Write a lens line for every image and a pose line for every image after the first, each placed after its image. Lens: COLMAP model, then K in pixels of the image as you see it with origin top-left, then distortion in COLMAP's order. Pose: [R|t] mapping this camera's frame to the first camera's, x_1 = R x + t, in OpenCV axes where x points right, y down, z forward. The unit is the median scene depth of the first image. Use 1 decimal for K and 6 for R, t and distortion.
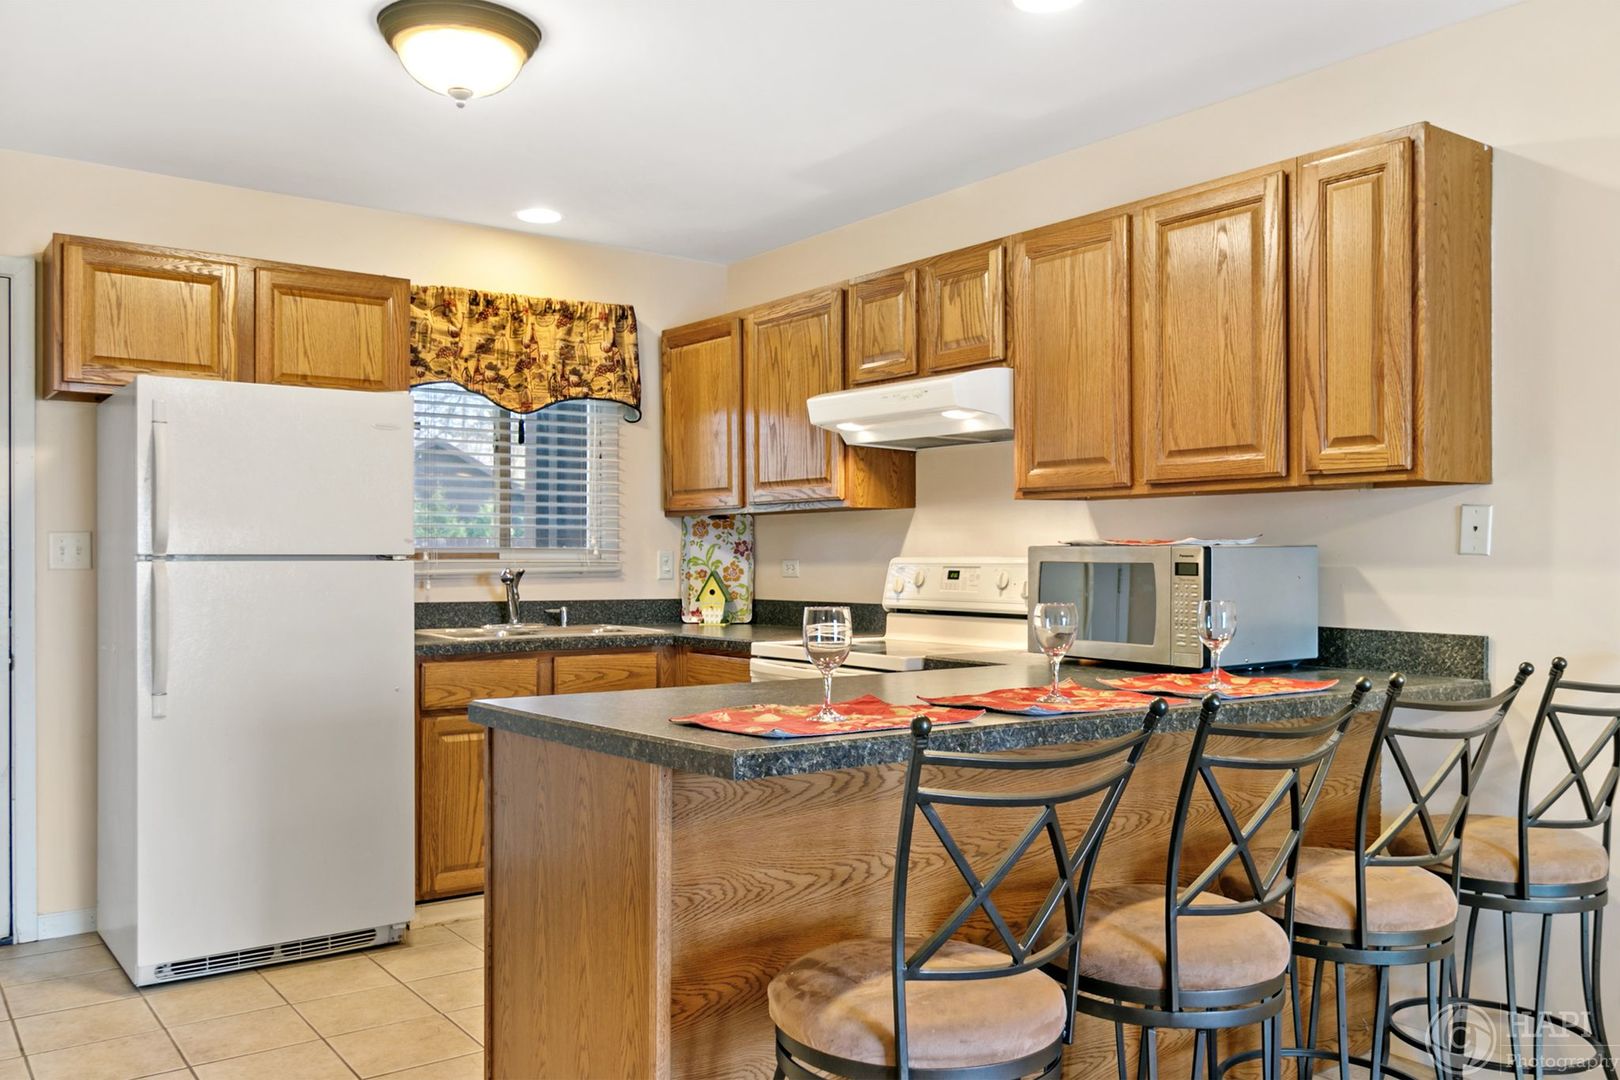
lens RADIAL K [[1303.8, 0, 798.8], [0, 1303.8, 560.5], [0, 0, 1]] dist [-0.004163, 0.004695]
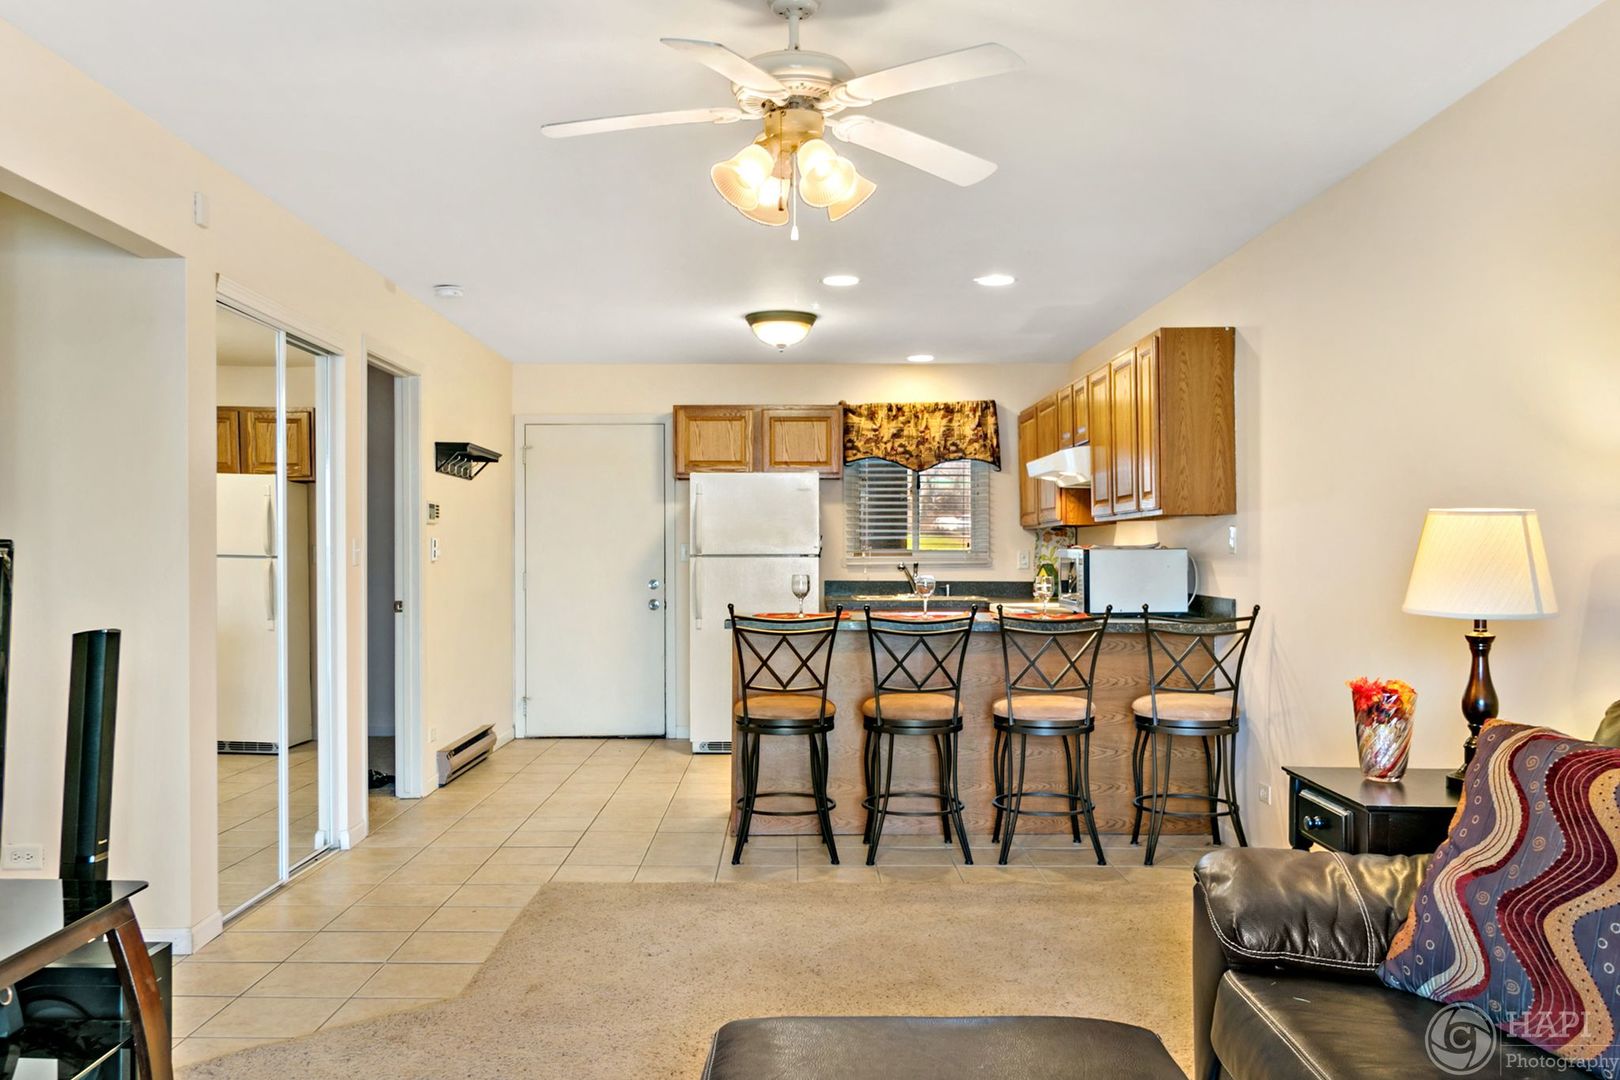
lens RADIAL K [[1303.8, 0, 798.8], [0, 1303.8, 560.5], [0, 0, 1]] dist [-0.004163, 0.004695]
pose [[0.815670, 0.001138, -0.578517, 0.680266], [0.000158, 0.999998, 0.002190, 0.000716], [0.578518, -0.001878, 0.815668, -0.513719]]
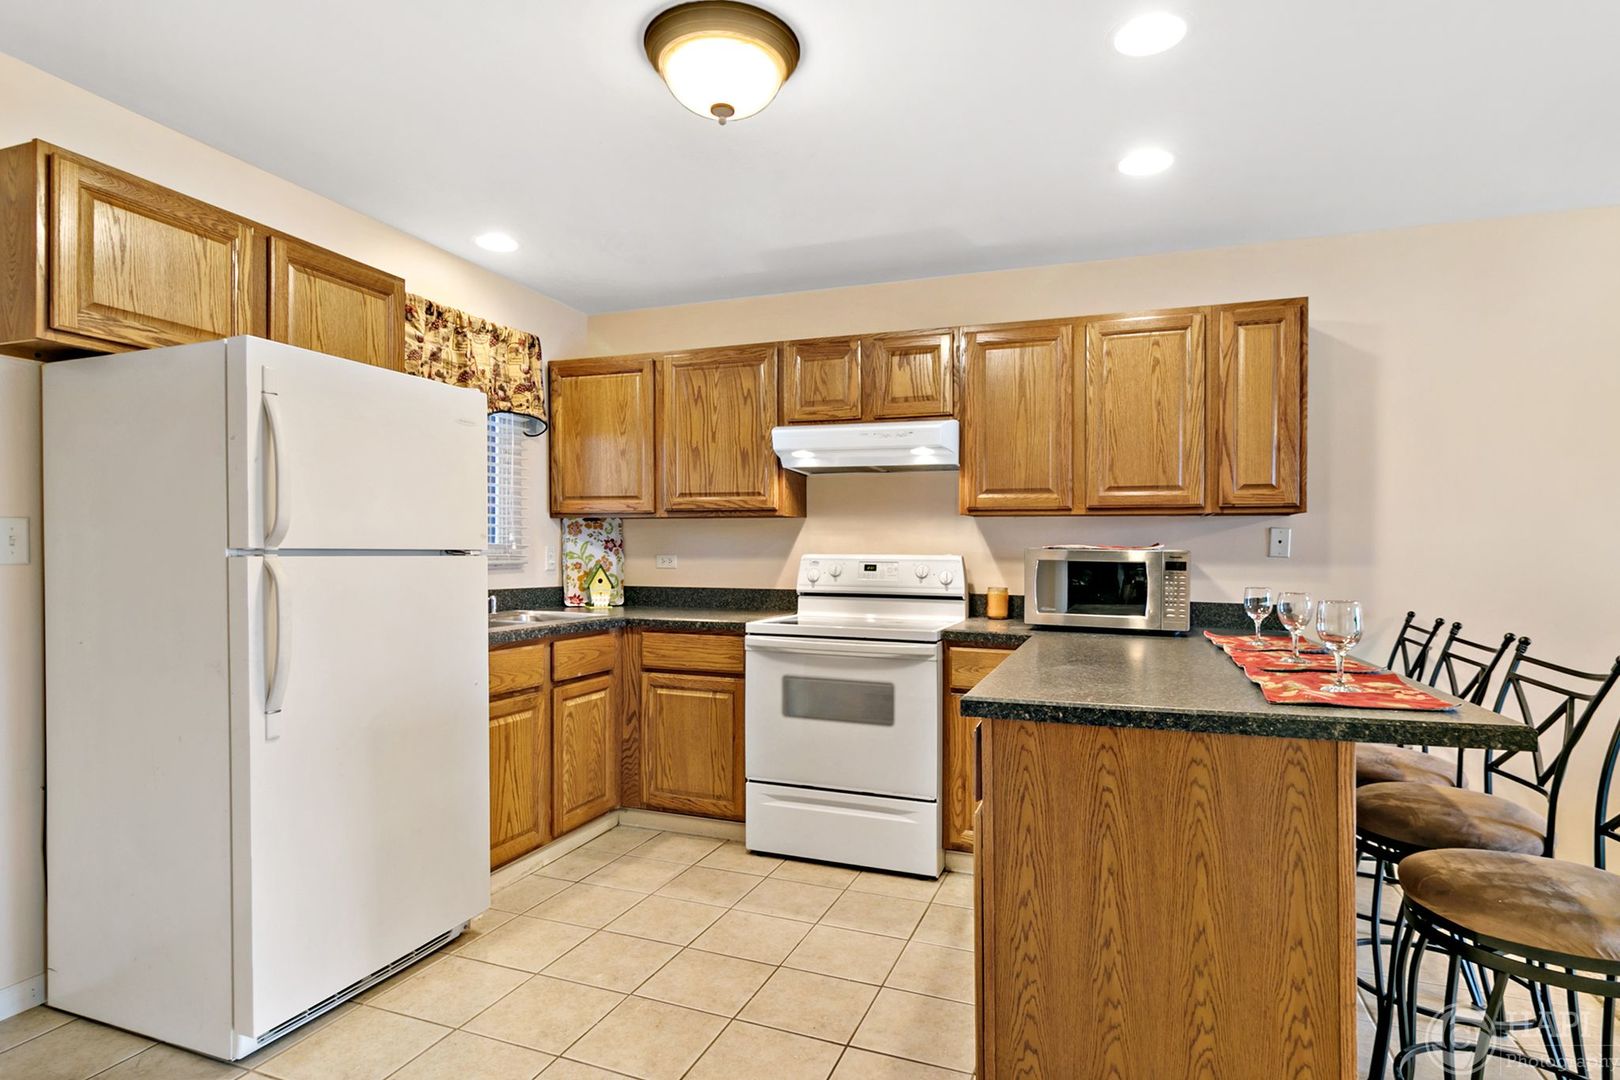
lens RADIAL K [[844.6, 0, 817.6], [0, 844.6, 555.8], [0, 0, 1]] dist [-0.001033, -0.000842]
pose [[0.839409, 0.005071, 0.543476, -0.363958], [-0.007427, 0.999970, 0.002140, -0.002650], [-0.543449, -0.005833, 0.839422, 0.252455]]
